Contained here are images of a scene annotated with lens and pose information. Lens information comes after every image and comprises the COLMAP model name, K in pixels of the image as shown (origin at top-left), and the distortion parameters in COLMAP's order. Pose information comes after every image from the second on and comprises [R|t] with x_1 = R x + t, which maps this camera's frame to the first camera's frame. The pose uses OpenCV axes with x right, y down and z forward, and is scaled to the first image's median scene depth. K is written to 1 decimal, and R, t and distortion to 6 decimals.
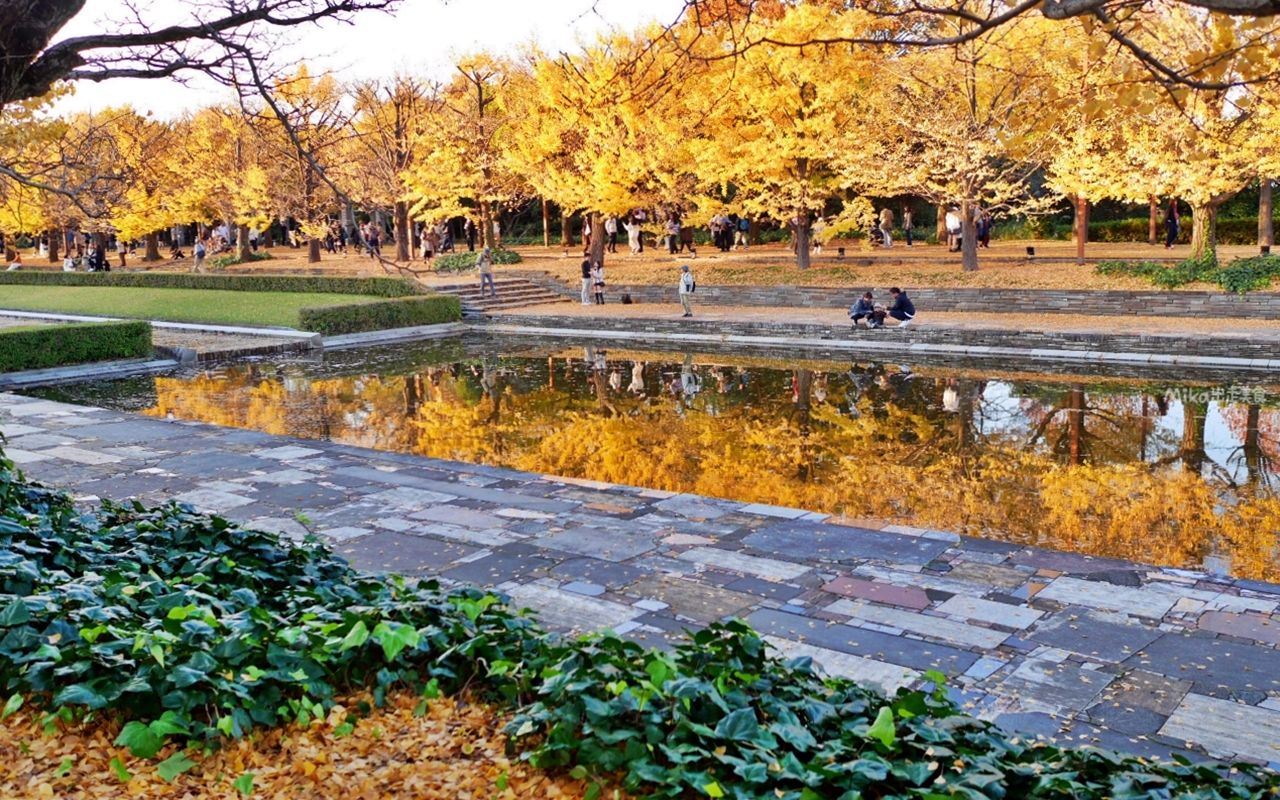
lens RADIAL K [[1104.9, 0, 640.0], [0, 1104.9, 400.0], [0, 0, 1]] dist [-0.023569, 0.015782]
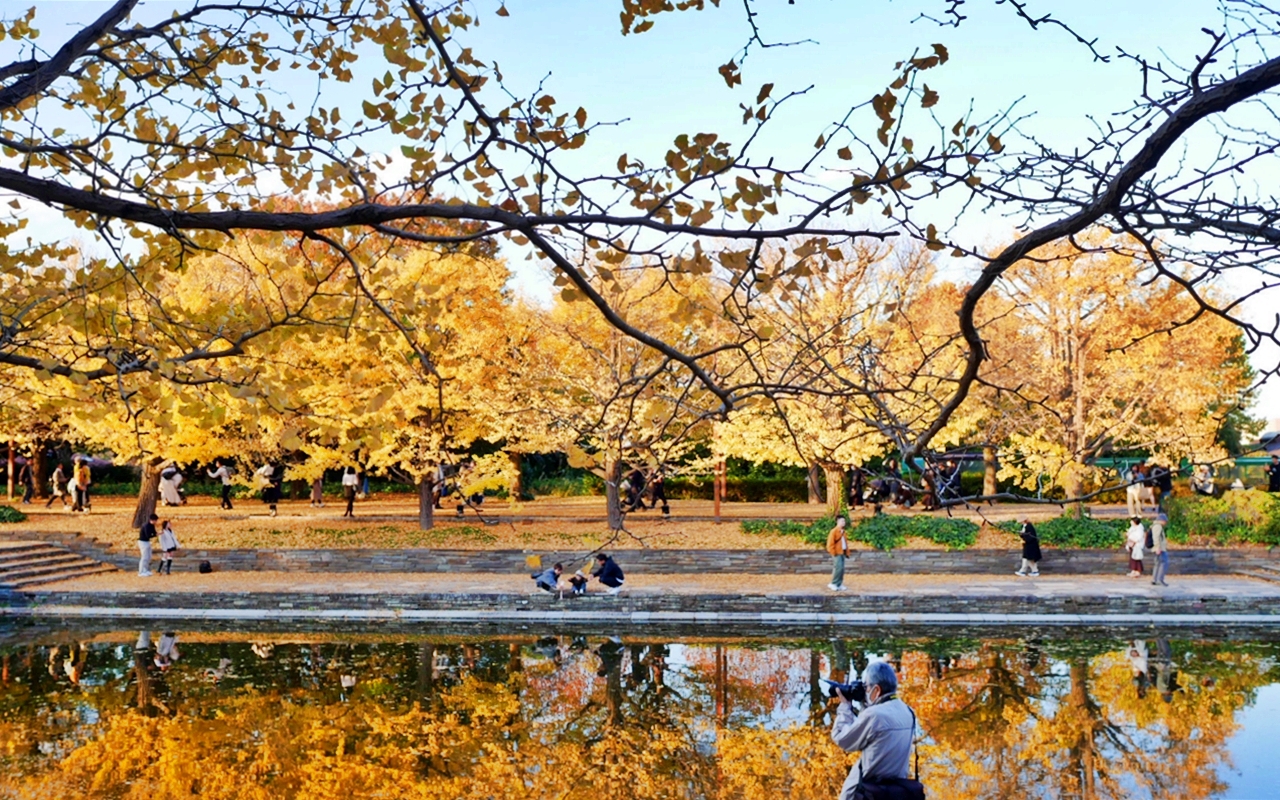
lens RADIAL K [[1129.6, 0, 640.0], [0, 1129.6, 400.0], [0, 0, 1]] dist [-0.026443, 0.020388]
pose [[0.855512, 0.051702, 0.515196, -0.210905], [0.063513, 0.977010, -0.203513, -0.027893], [-0.513873, 0.206830, 0.832560, 0.151860]]
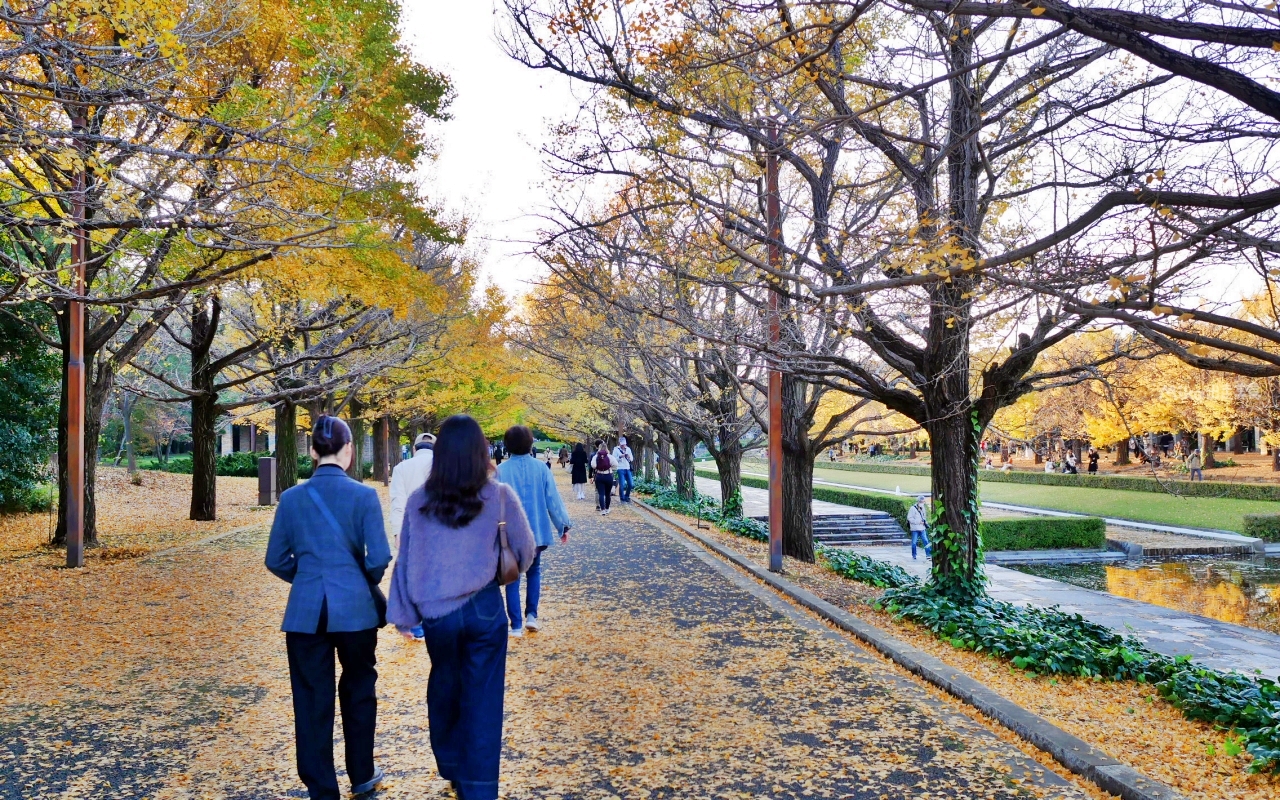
lens RADIAL K [[1129.6, 0, 640.0], [0, 1129.6, 400.0], [0, 0, 1]] dist [-0.026443, 0.020388]
pose [[0.673723, -0.019794, -0.738719, 0.110890], [-0.111945, 0.985371, -0.128498, 0.013897], [0.730456, 0.169268, 0.661652, -0.185575]]
